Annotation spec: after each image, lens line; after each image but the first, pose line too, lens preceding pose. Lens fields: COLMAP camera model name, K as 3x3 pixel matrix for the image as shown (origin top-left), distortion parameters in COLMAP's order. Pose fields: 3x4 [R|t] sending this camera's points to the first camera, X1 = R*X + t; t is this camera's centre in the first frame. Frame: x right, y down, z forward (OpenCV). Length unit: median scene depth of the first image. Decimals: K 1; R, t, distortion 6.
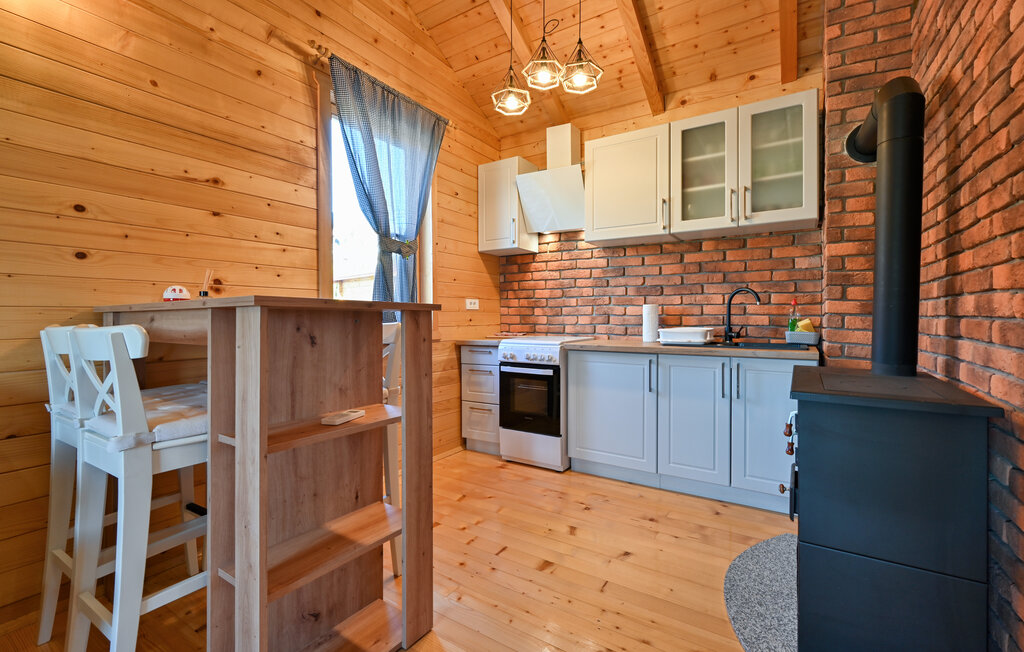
lens RADIAL K [[421.2, 0, 587.0], [0, 421.2, 316.1], [0, 0, 1]] dist [0.002701, 0.000169]
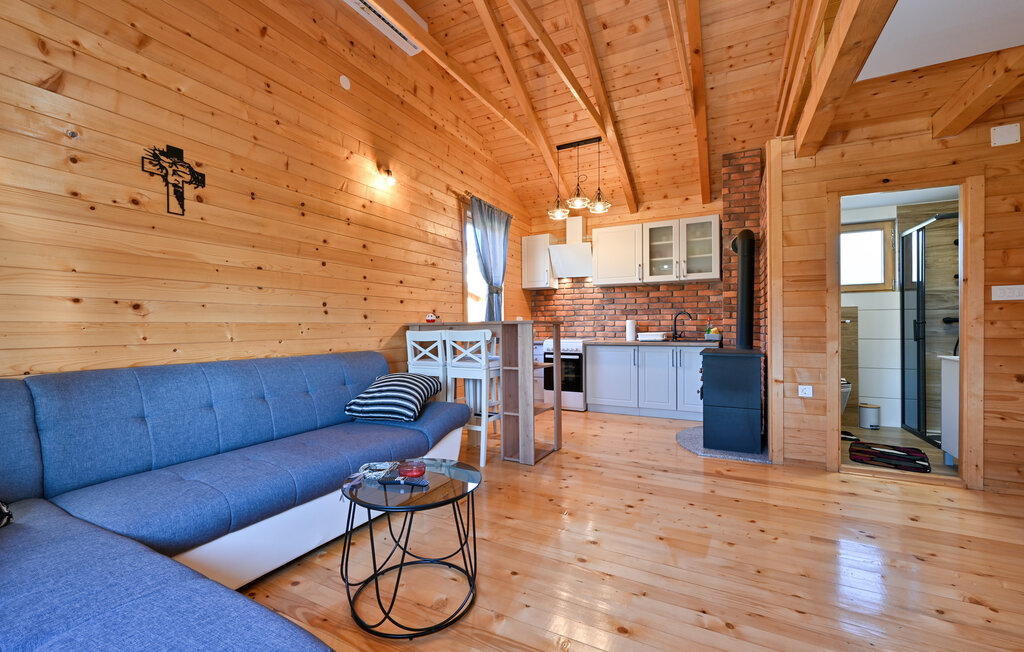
lens RADIAL K [[421.2, 0, 510.1], [0, 421.2, 326.6], [0, 0, 1]] dist [0.002701, 0.000169]
pose [[0.999470, -0.003651, -0.032350, -0.336754], [0.003600, 0.999992, -0.001648, 0.001732], [0.032356, 0.001531, 0.999475, -0.902050]]
